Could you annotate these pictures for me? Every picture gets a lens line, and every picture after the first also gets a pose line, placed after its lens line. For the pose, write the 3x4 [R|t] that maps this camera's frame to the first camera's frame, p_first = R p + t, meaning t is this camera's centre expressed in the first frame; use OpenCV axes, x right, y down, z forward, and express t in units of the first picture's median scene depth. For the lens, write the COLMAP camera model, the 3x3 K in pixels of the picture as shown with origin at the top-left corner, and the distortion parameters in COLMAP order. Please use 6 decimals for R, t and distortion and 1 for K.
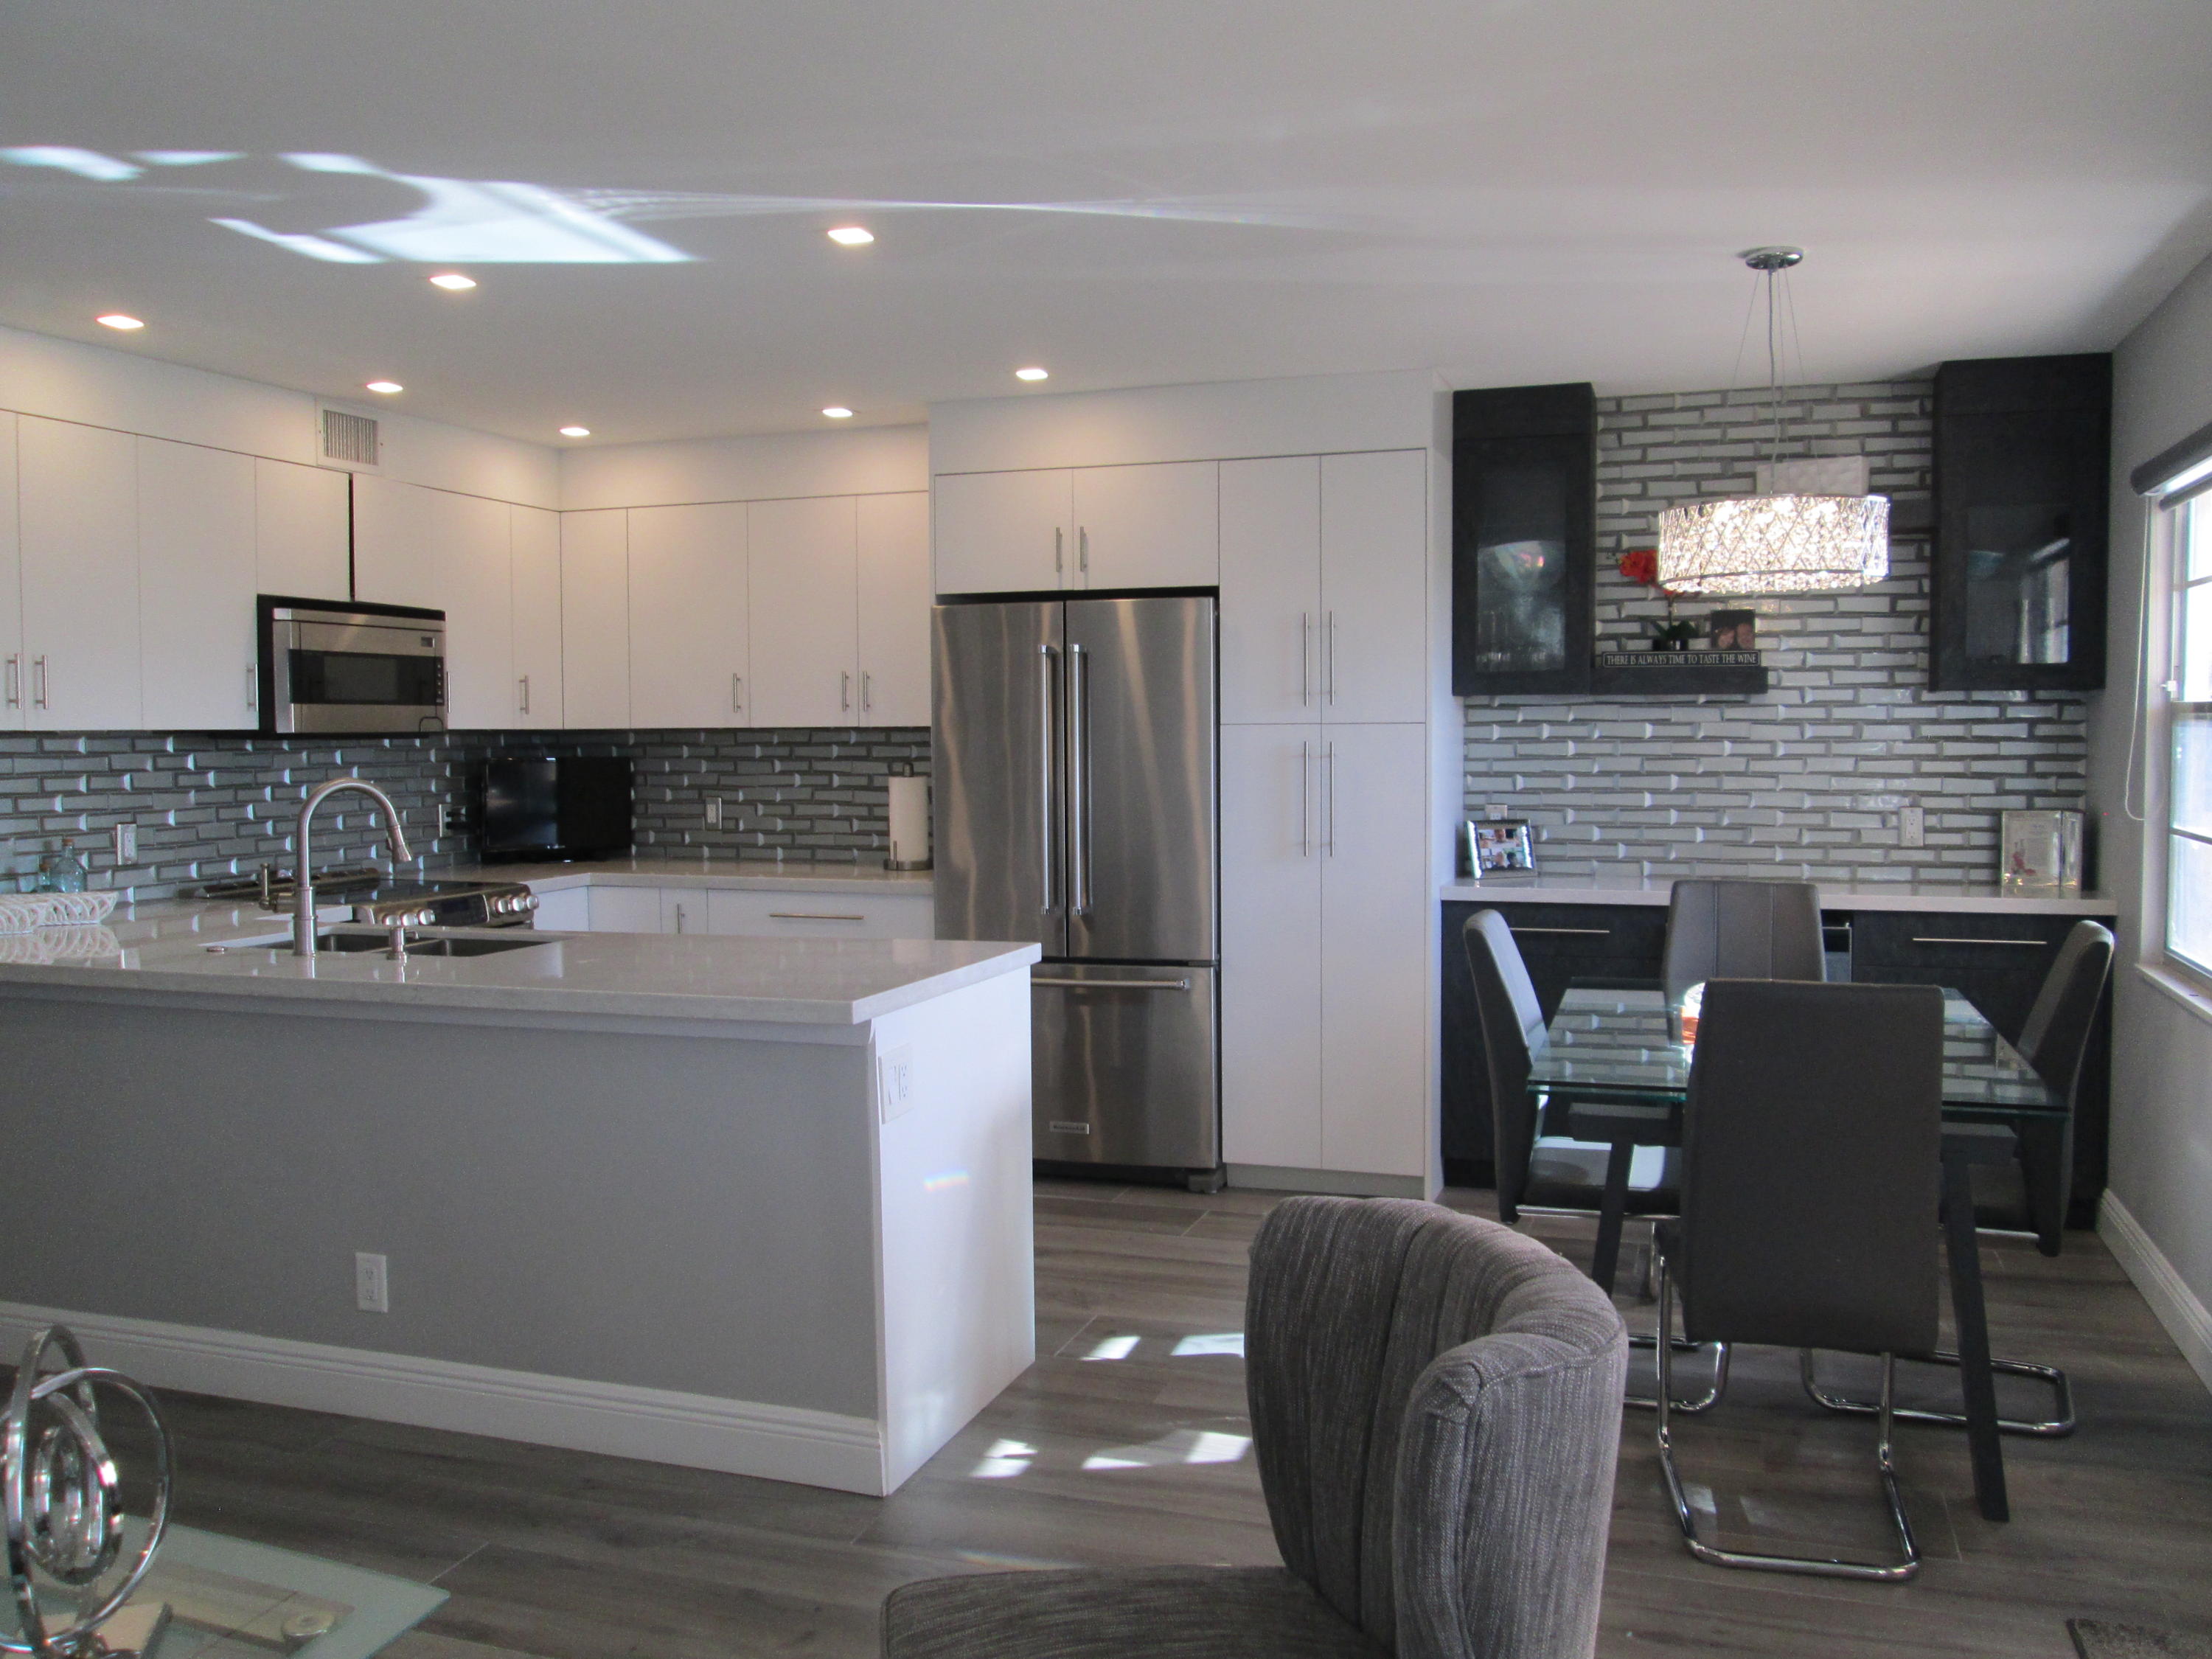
lens RADIAL K [[1824.7, 0, 1106.0], [0, 1824.7, 829.5], [0, 0, 1]] dist [0.002130, 0.001775]
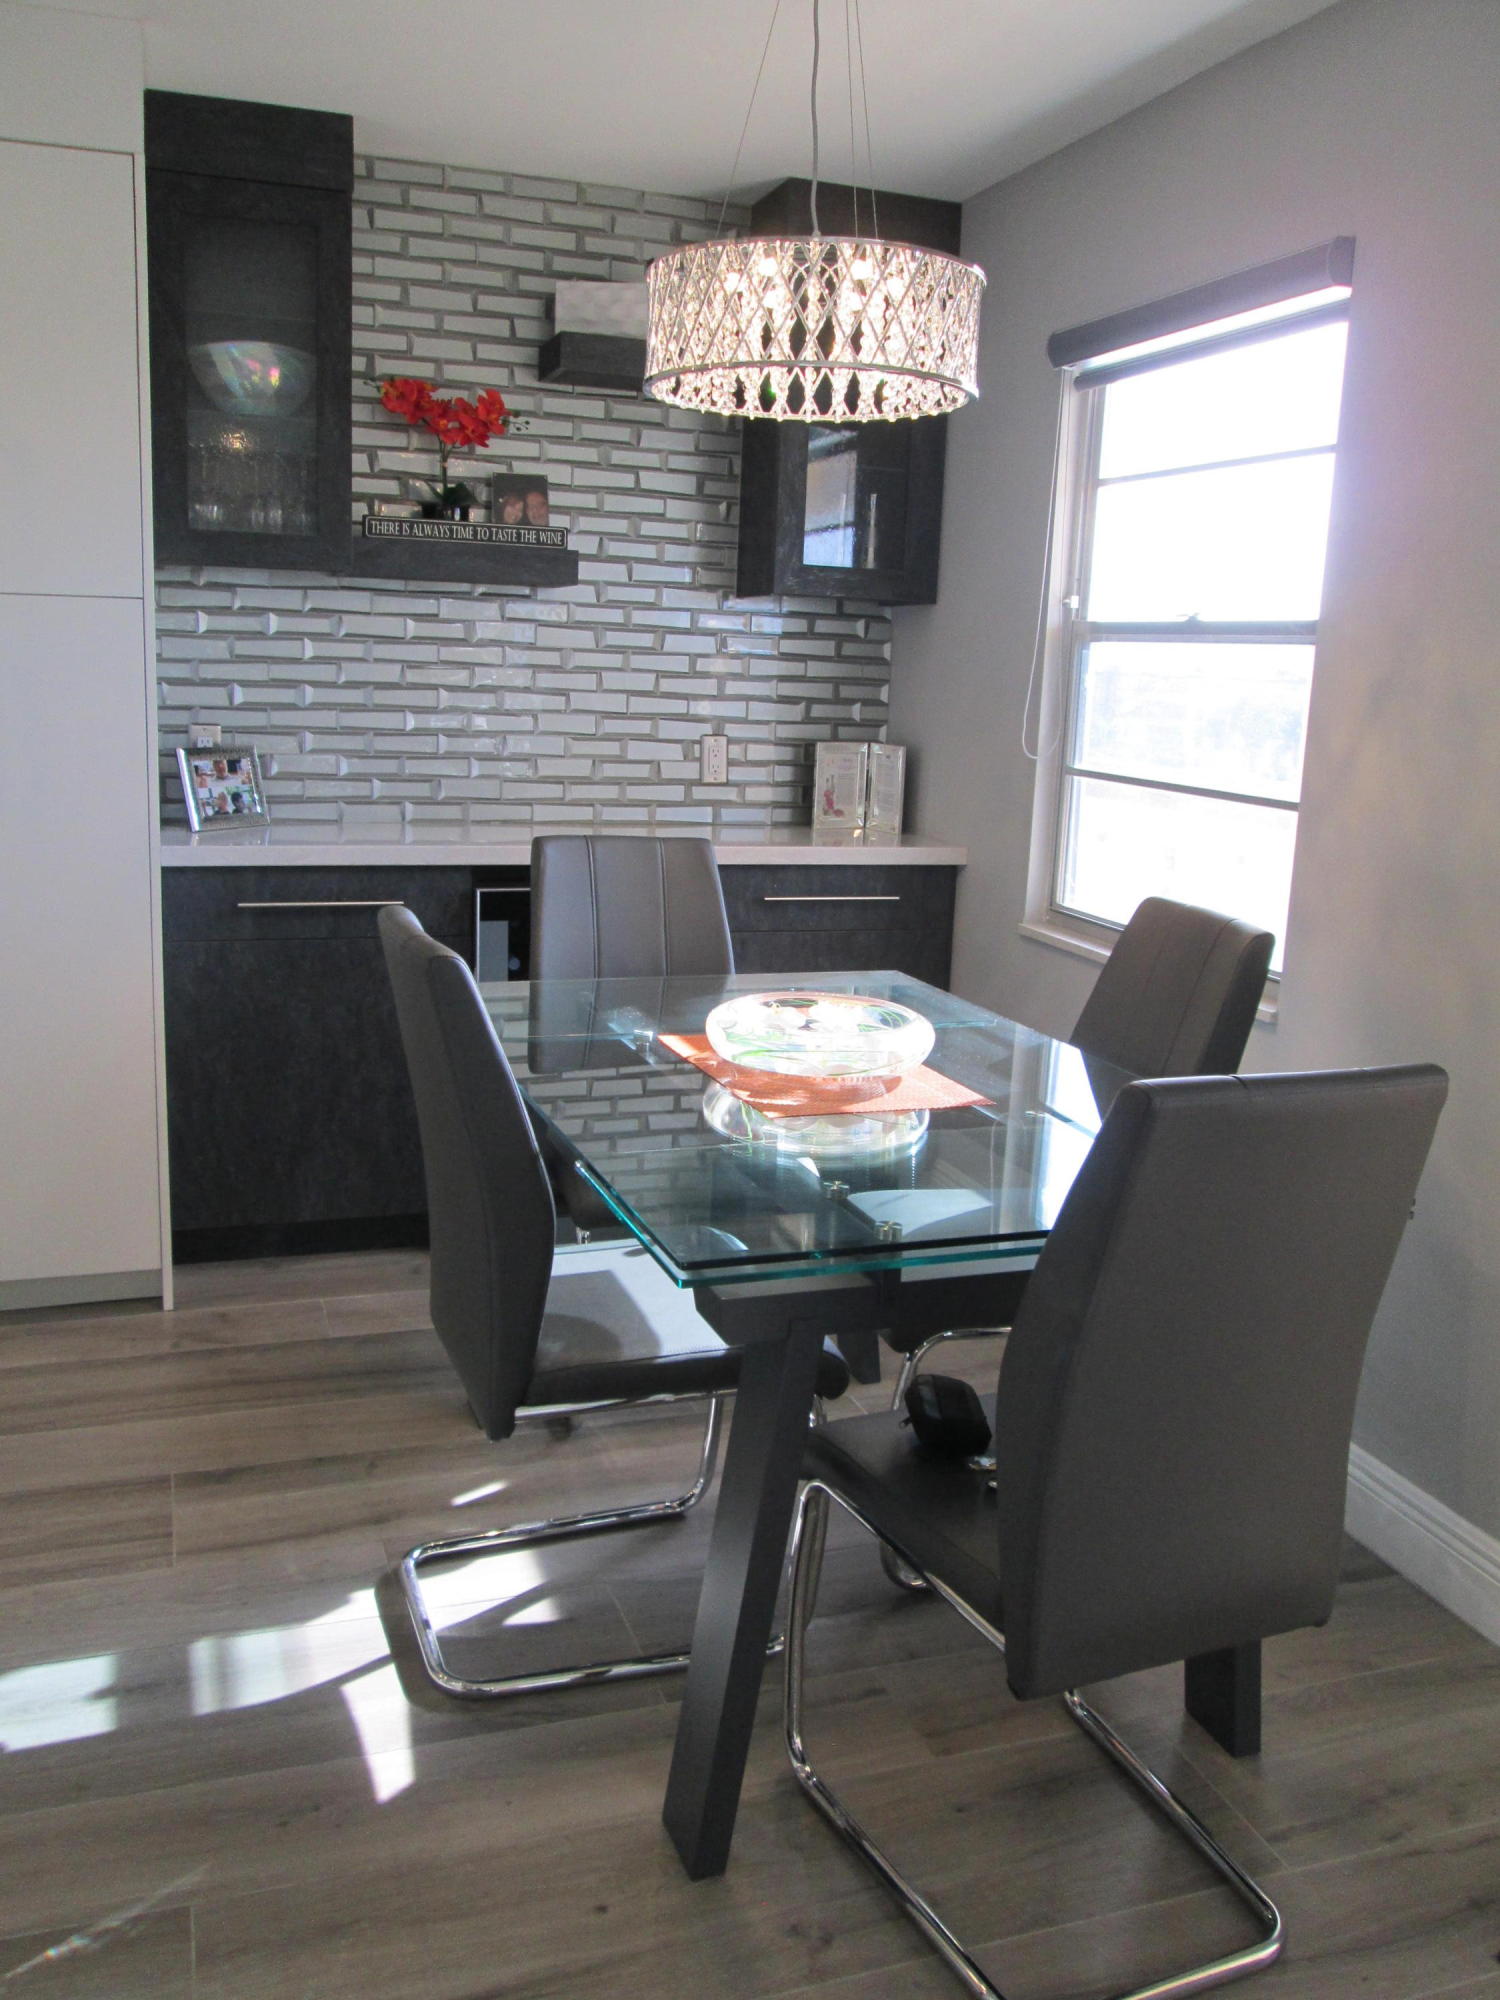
lens RADIAL K [[1655.2, 0, 750.3], [0, 1655.2, 1030.5], [0, 0, 1]] dist [-0.057308, -0.004426]
pose [[0.779387, -0.097907, 0.618845, -0.032316], [-0.009626, 0.985727, 0.168075, -0.006140], [-0.626469, -0.136952, 0.767321, 0.373808]]
